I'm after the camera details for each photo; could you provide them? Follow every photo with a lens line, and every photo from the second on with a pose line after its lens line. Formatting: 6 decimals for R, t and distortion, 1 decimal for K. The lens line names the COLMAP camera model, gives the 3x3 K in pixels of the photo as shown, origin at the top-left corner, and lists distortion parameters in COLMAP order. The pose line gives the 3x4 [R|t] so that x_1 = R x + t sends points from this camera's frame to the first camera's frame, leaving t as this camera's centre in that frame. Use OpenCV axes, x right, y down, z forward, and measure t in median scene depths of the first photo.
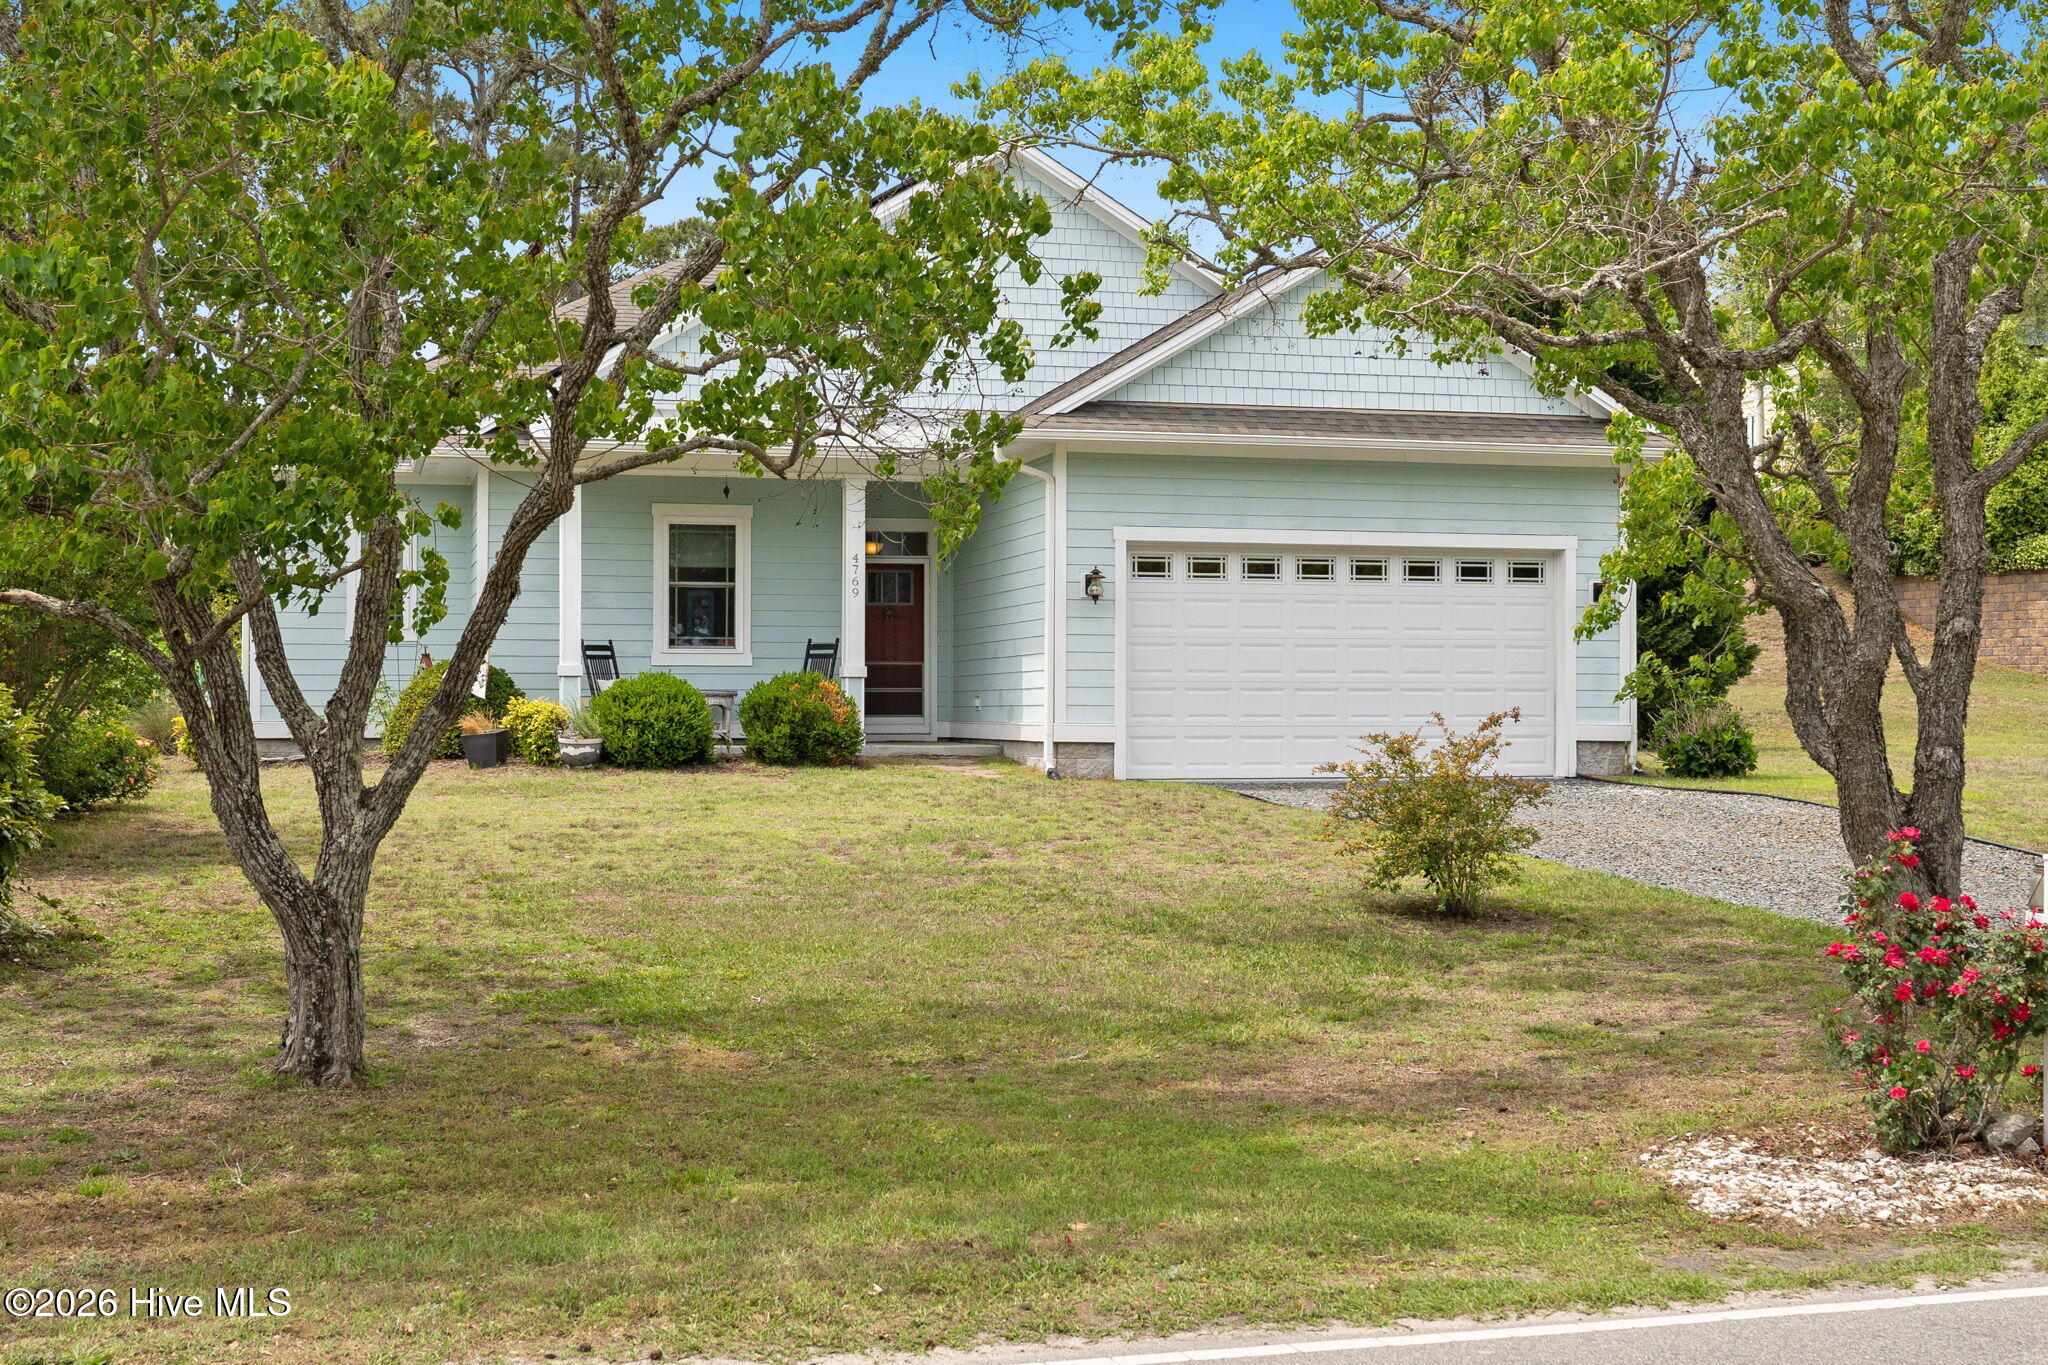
lens RADIAL K [[2780.2, 0, 1024.0], [0, 2780.2, 682.5], [0, 0, 1]] dist [-0.023687, -0.008970]
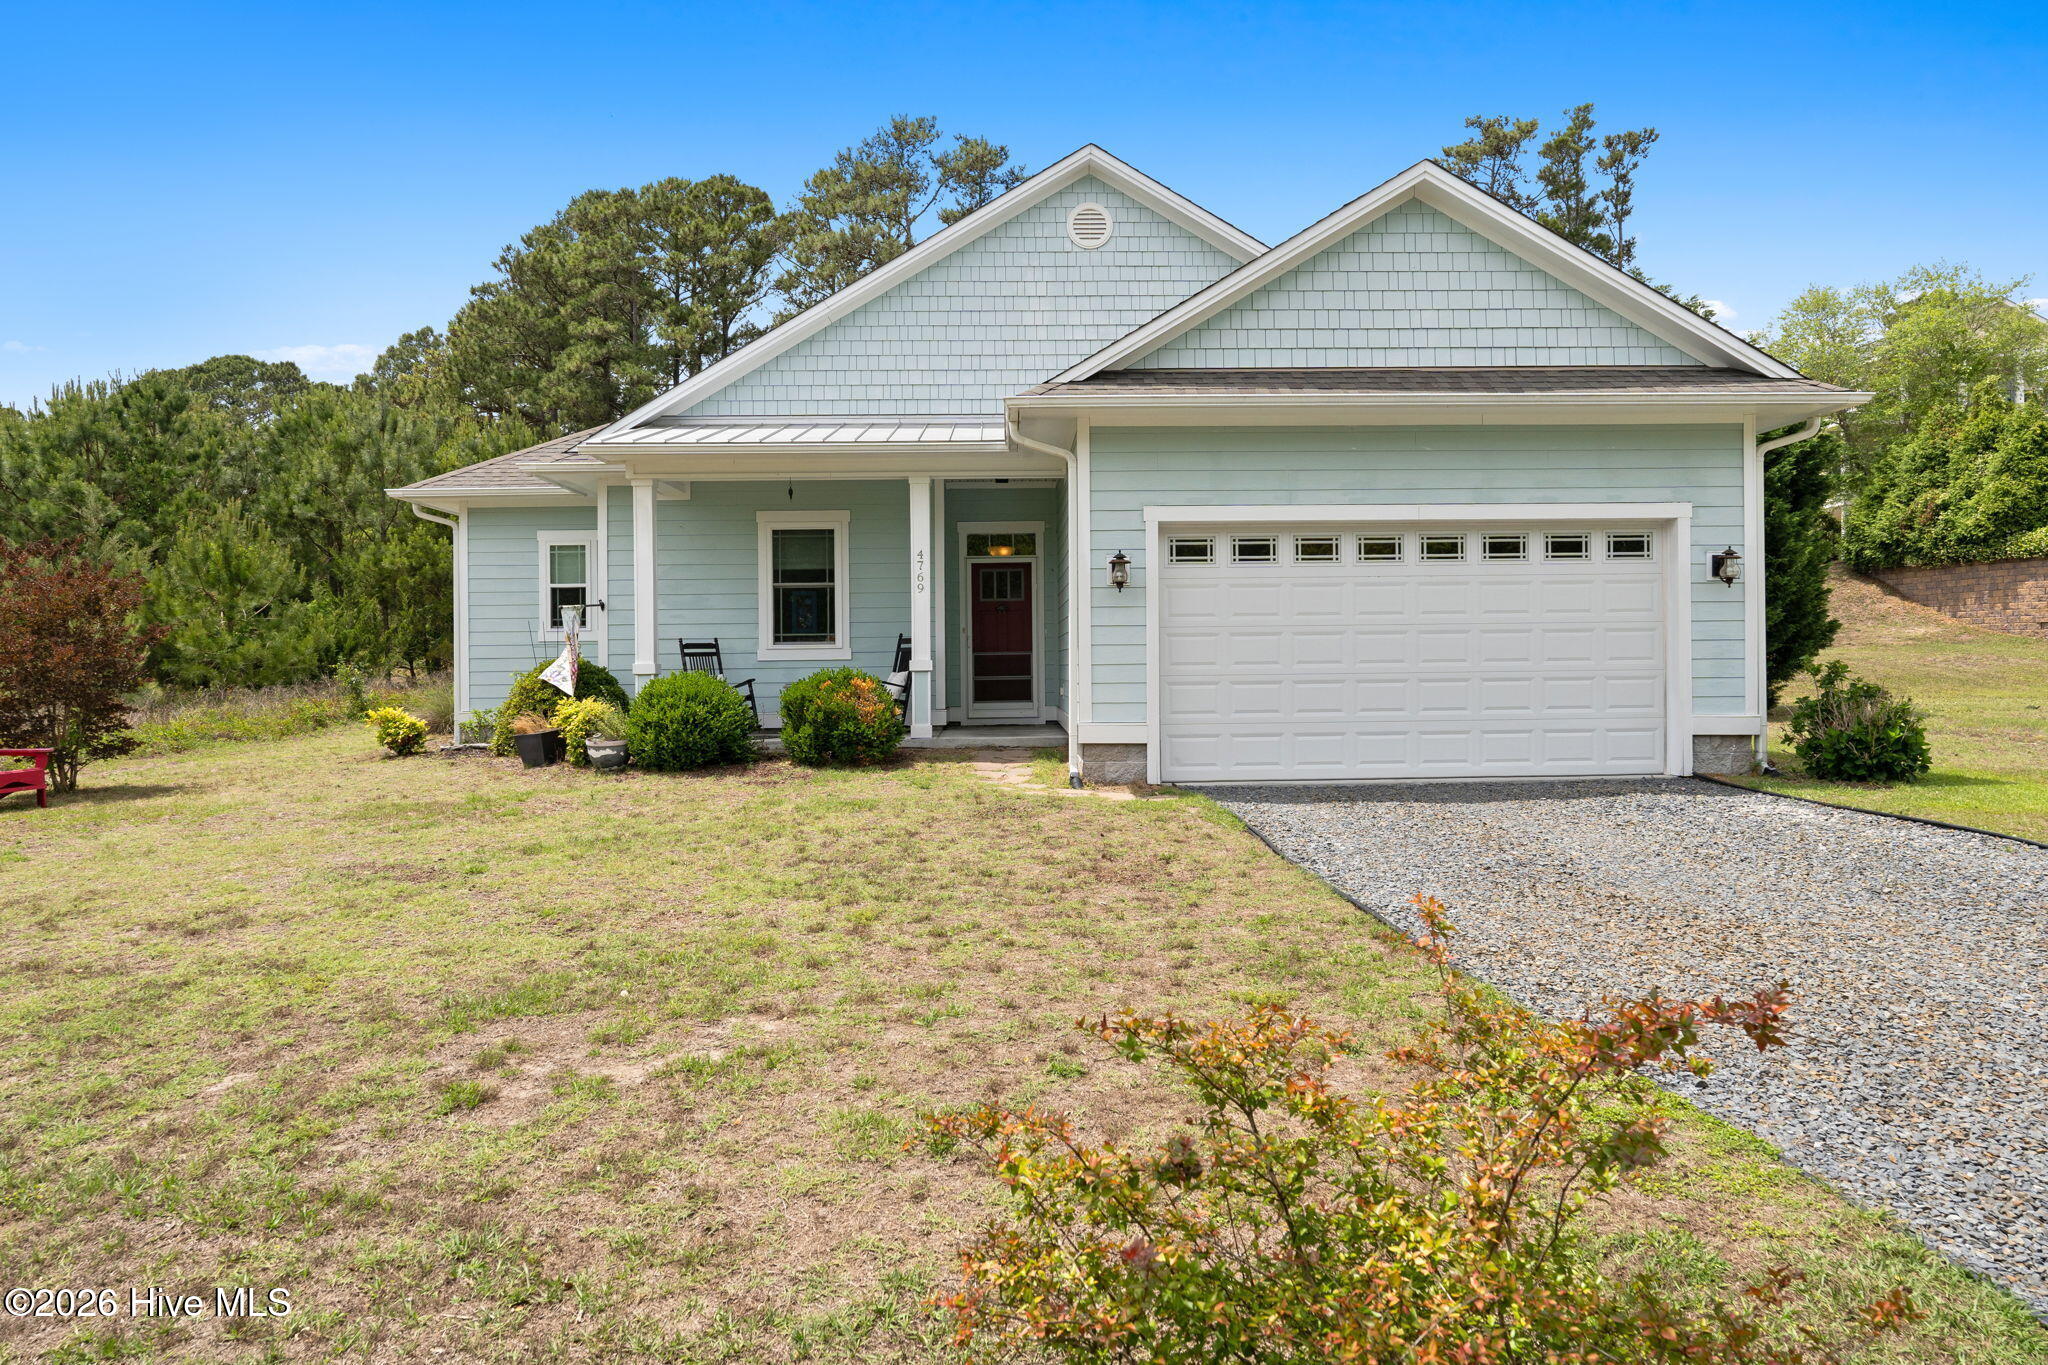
lens RADIAL K [[1307.9, 0, 1026.8], [0, 1307.9, 671.9], [0, 0, 1]] dist [-0.001454, -0.000588]
pose [[0.972139, -0.010731, -0.234161, 0.091364], [0.015474, 0.999710, 0.018427, -0.010063], [0.233895, -0.021538, 0.972023, 0.550831]]
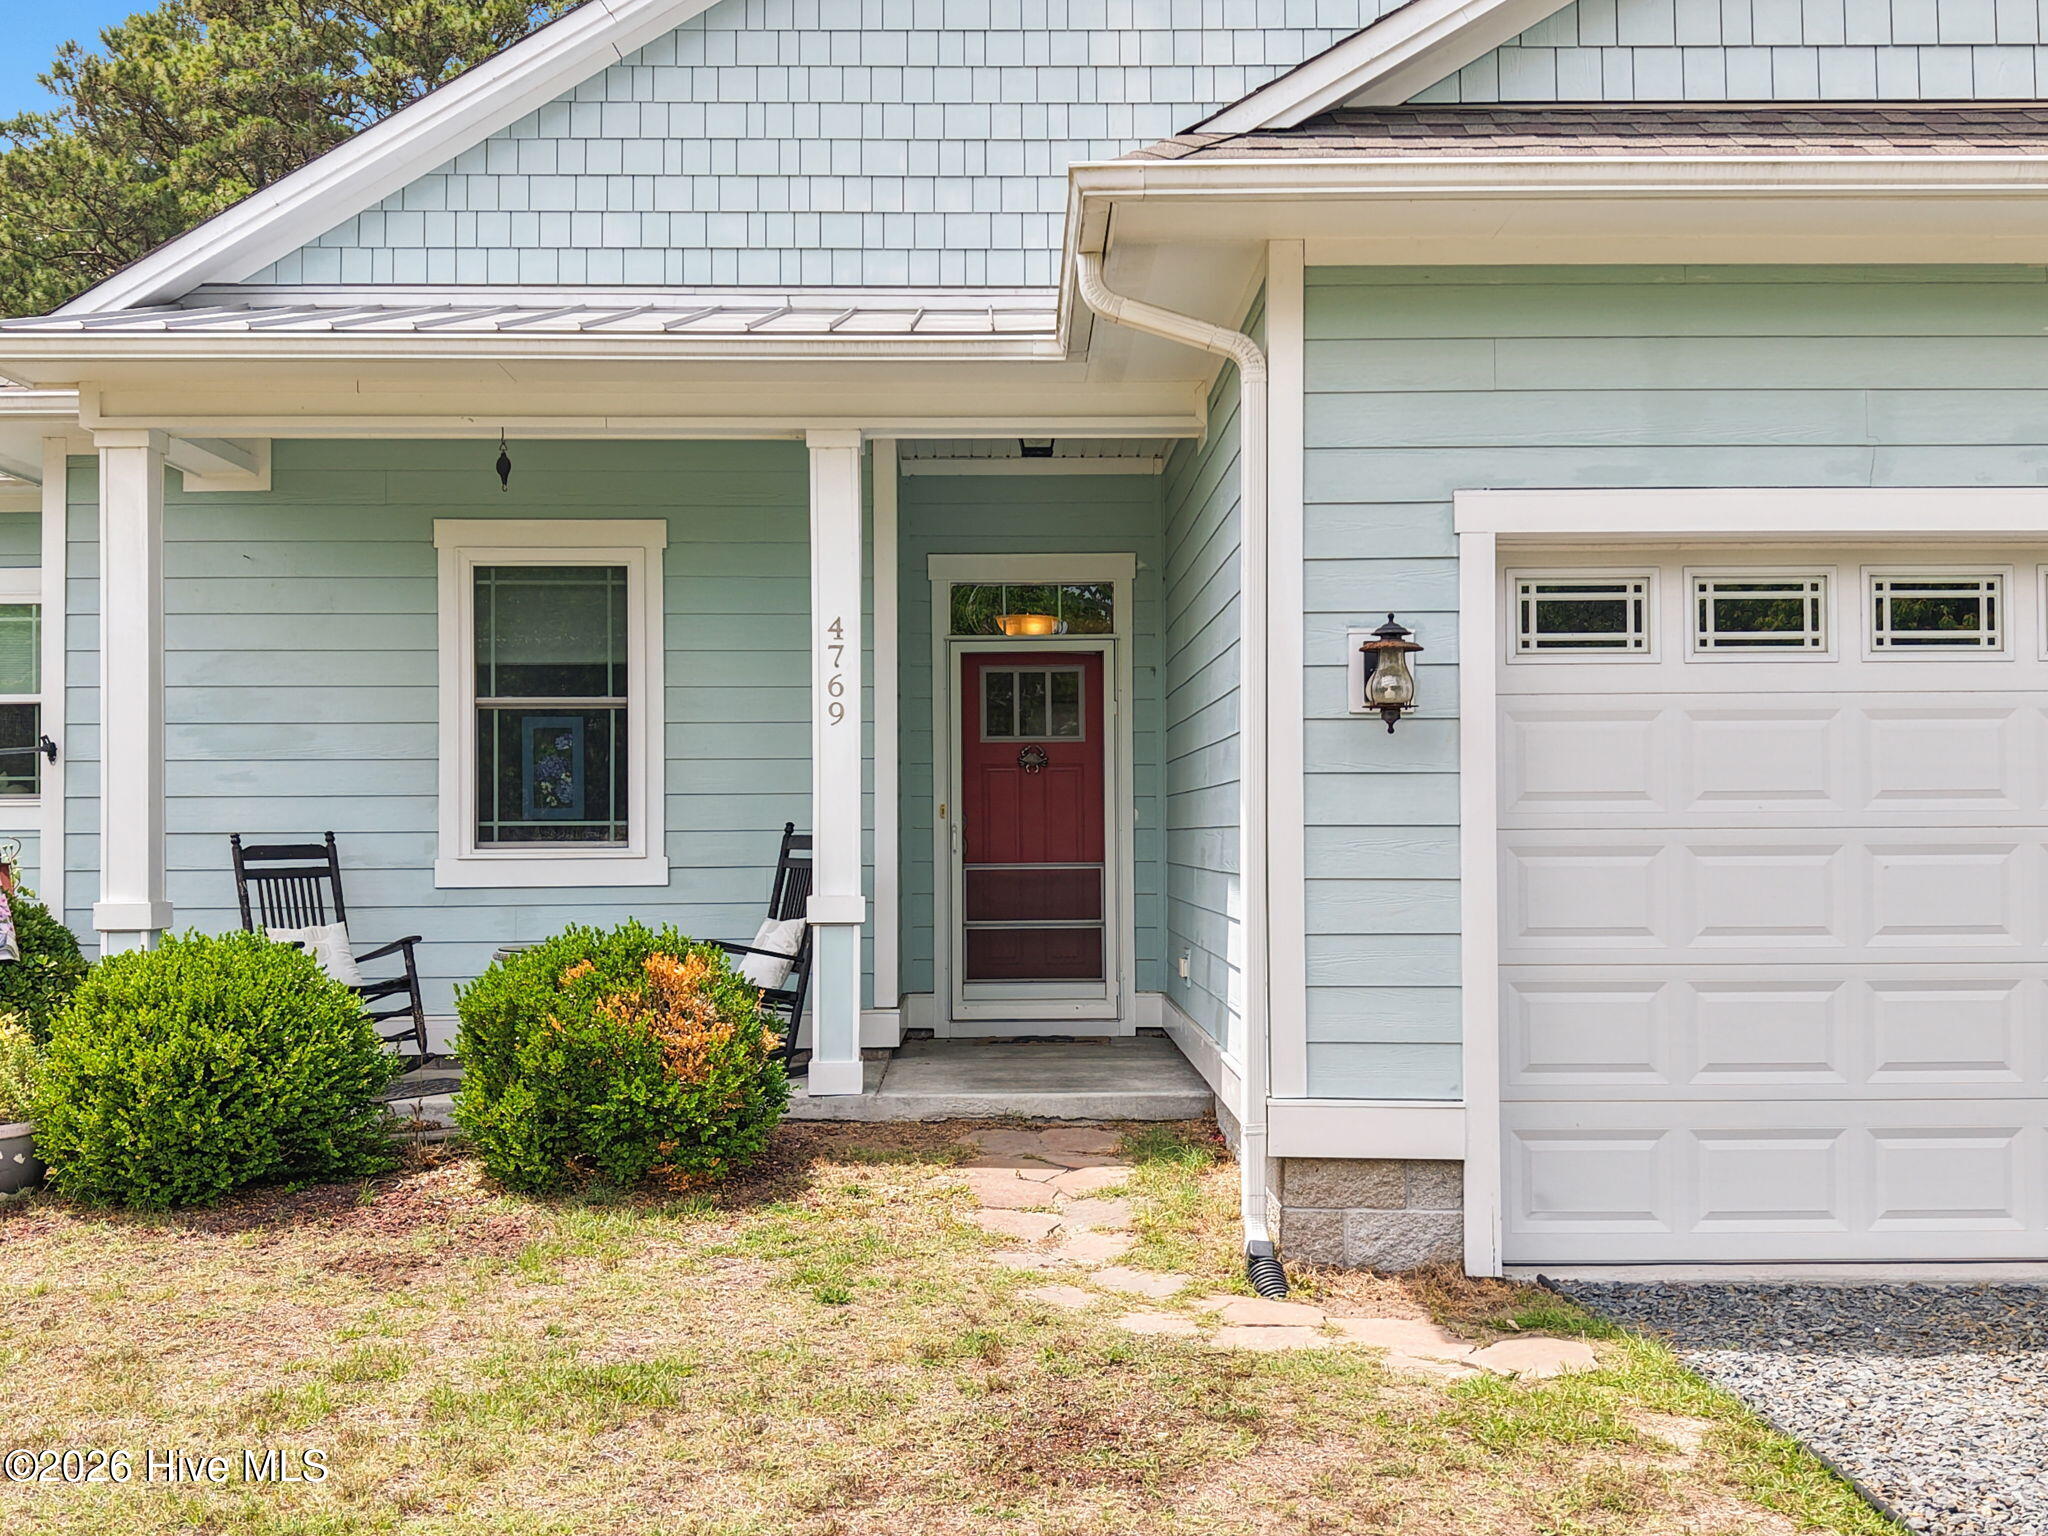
lens RADIAL K [[2245.4, 0, 1012.5], [0, 2245.4, 812.4], [0, 0, 1]] dist [0.146795, -0.377408]
pose [[0.969444, -0.009110, -0.245142, 0.044846], [0.010750, 0.999928, 0.005355, -0.019898], [0.245075, -0.007826, 0.969472, 0.703018]]
